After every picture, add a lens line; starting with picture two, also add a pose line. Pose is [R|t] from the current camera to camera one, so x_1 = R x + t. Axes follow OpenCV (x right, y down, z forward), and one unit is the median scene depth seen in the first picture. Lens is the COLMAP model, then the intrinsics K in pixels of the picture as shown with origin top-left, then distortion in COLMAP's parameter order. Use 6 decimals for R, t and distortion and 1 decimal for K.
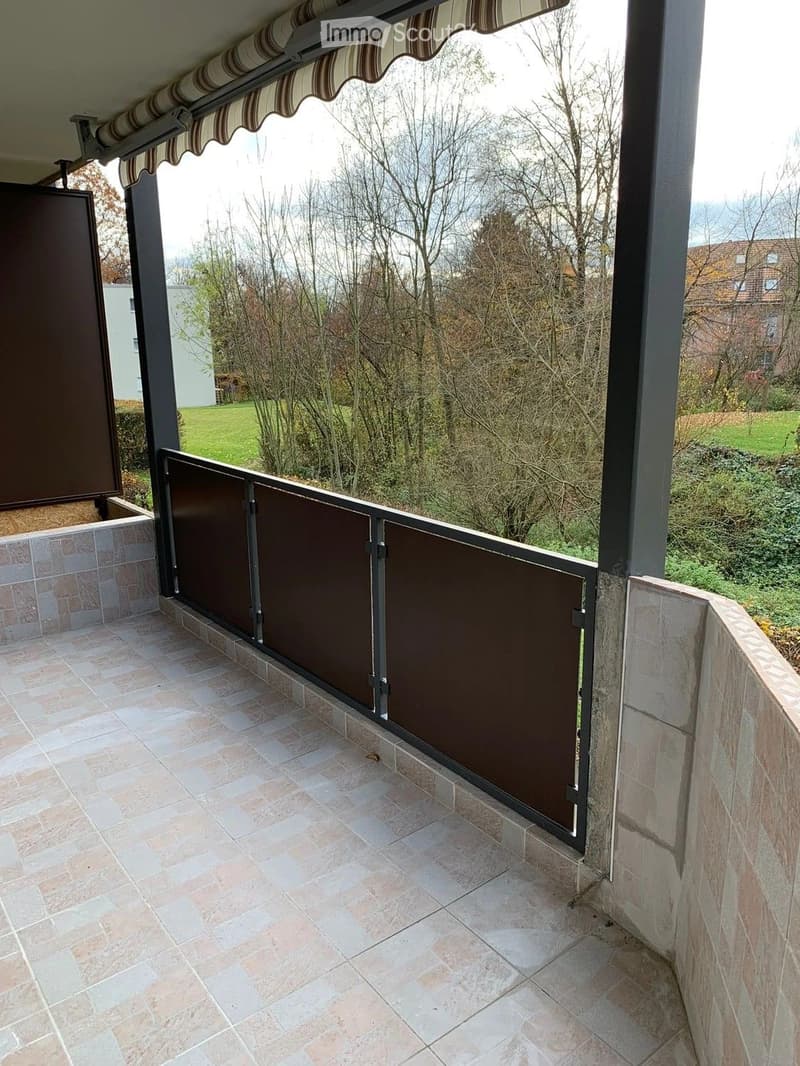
lens RADIAL K [[815.9, 0, 401.5], [0, 815.9, 533.8], [0, 0, 1]] dist [0.057365, -0.071426]
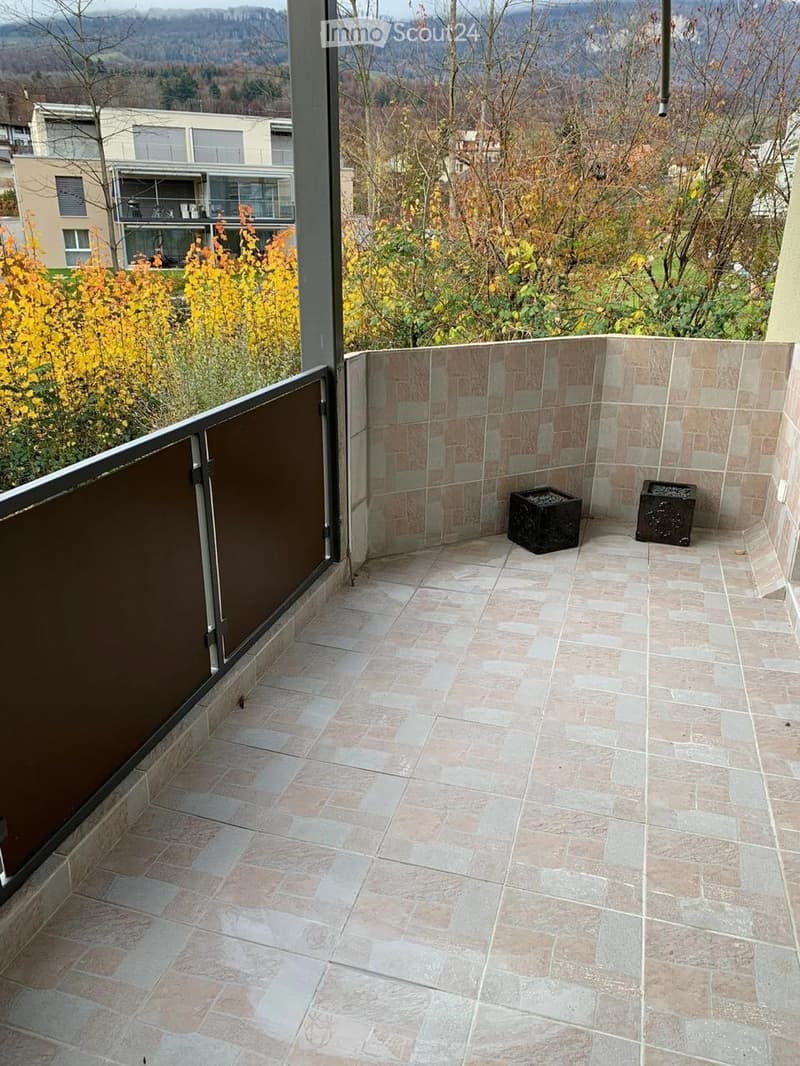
lens RADIAL K [[815.9, 0, 400.1], [0, 815.9, 535.2], [0, 0, 1]] dist [0.057365, -0.071426]
pose [[-0.592831, -0.271530, 0.758171, -0.790373], [0.204070, 0.860067, 0.467590, -0.268936], [-0.779043, 0.431922, -0.454463, 1.256366]]
